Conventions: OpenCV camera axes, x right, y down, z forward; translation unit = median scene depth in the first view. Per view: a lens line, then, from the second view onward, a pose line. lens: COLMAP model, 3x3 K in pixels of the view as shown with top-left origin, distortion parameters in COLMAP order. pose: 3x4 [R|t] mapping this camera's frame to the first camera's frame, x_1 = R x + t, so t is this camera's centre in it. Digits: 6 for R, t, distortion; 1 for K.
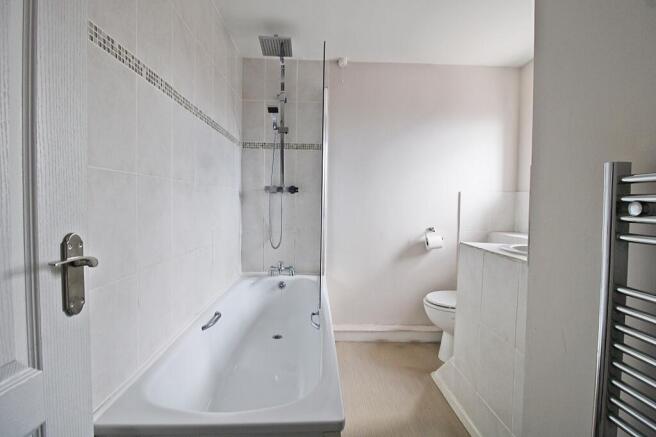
lens RADIAL K [[304.9, 0, 328.7], [0, 304.9, 210.1], [0, 0, 1]] dist [0.001233, -0.014147]
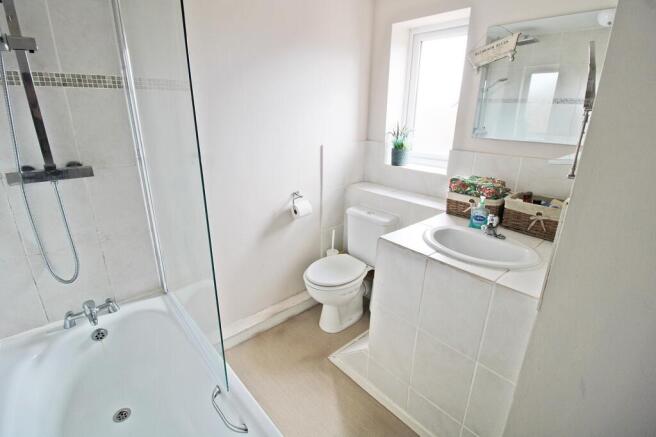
lens RADIAL K [[304.9, 0, 328.7], [0, 304.9, 210.1], [0, 0, 1]] dist [0.001233, -0.014147]
pose [[0.766182, -0.208170, 0.607972, -0.118500], [0.018602, 0.952866, 0.302820, -0.151226], [-0.642354, -0.220706, 0.733942, 0.327867]]
